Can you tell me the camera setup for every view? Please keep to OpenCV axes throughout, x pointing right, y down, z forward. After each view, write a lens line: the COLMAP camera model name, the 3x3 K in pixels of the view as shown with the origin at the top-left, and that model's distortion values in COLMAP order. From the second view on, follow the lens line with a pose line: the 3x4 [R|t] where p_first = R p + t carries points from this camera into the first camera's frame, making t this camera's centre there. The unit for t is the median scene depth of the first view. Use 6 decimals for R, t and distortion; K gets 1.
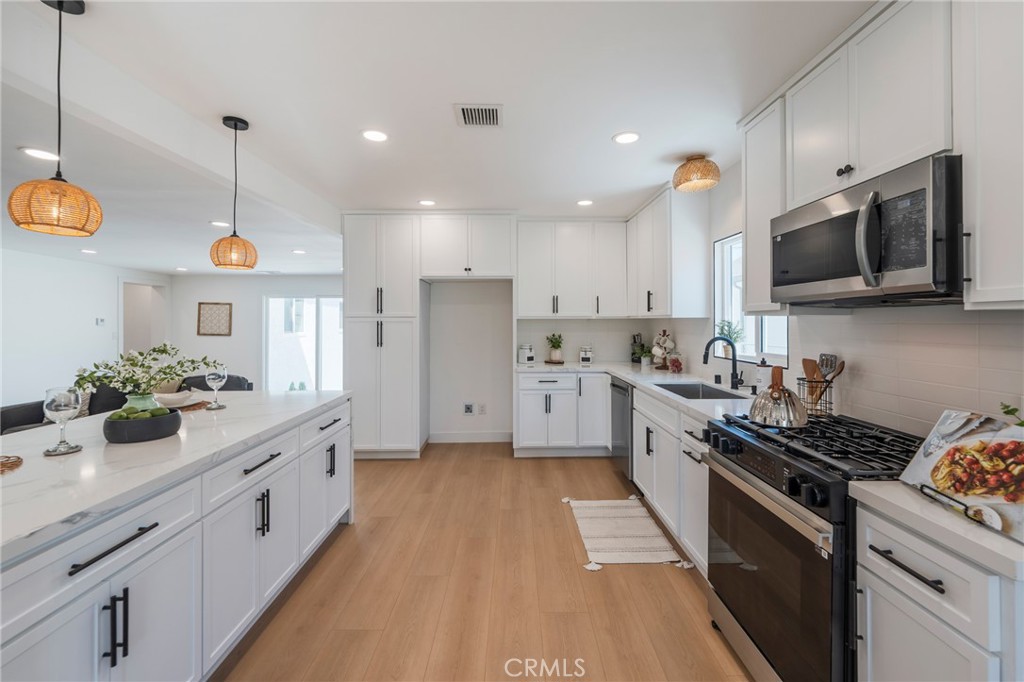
lens RADIAL K [[406.7, 0, 513.5], [0, 406.7, 310.4], [0, 0, 1]] dist [-0.002714, -0.000452]
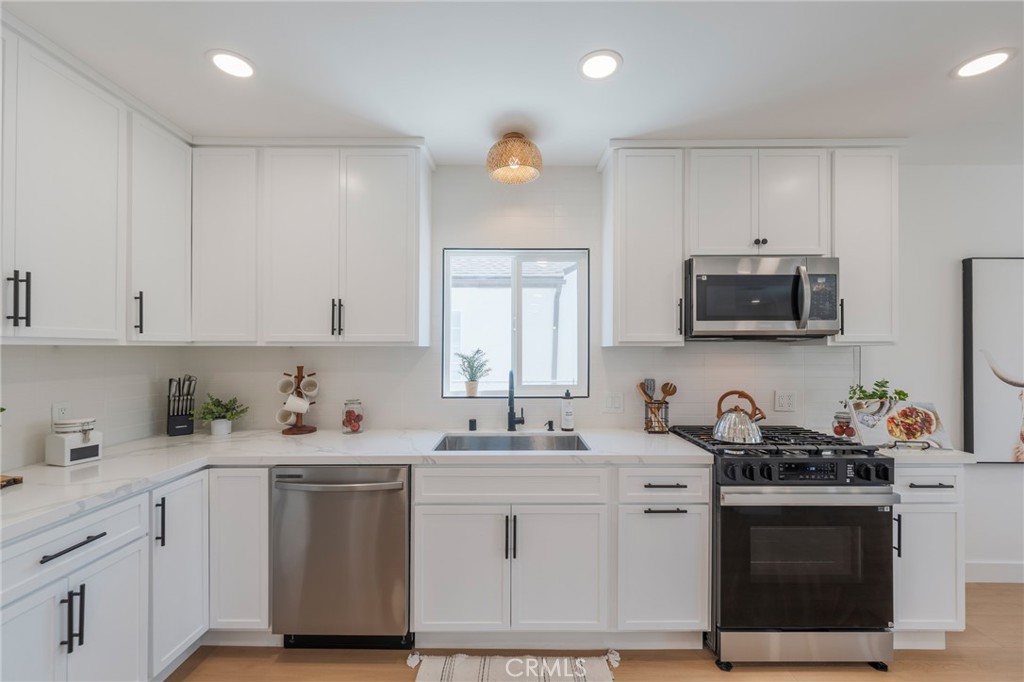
lens RADIAL K [[406.7, 0, 539.7], [0, 406.7, 347.0], [0, 0, 1]] dist [-0.002714, -0.000452]
pose [[0.025762, 0.009768, 0.999620, -0.227532], [-0.026574, 0.999606, -0.009083, 0.016808], [-0.999315, -0.026330, 0.026012, 0.676751]]
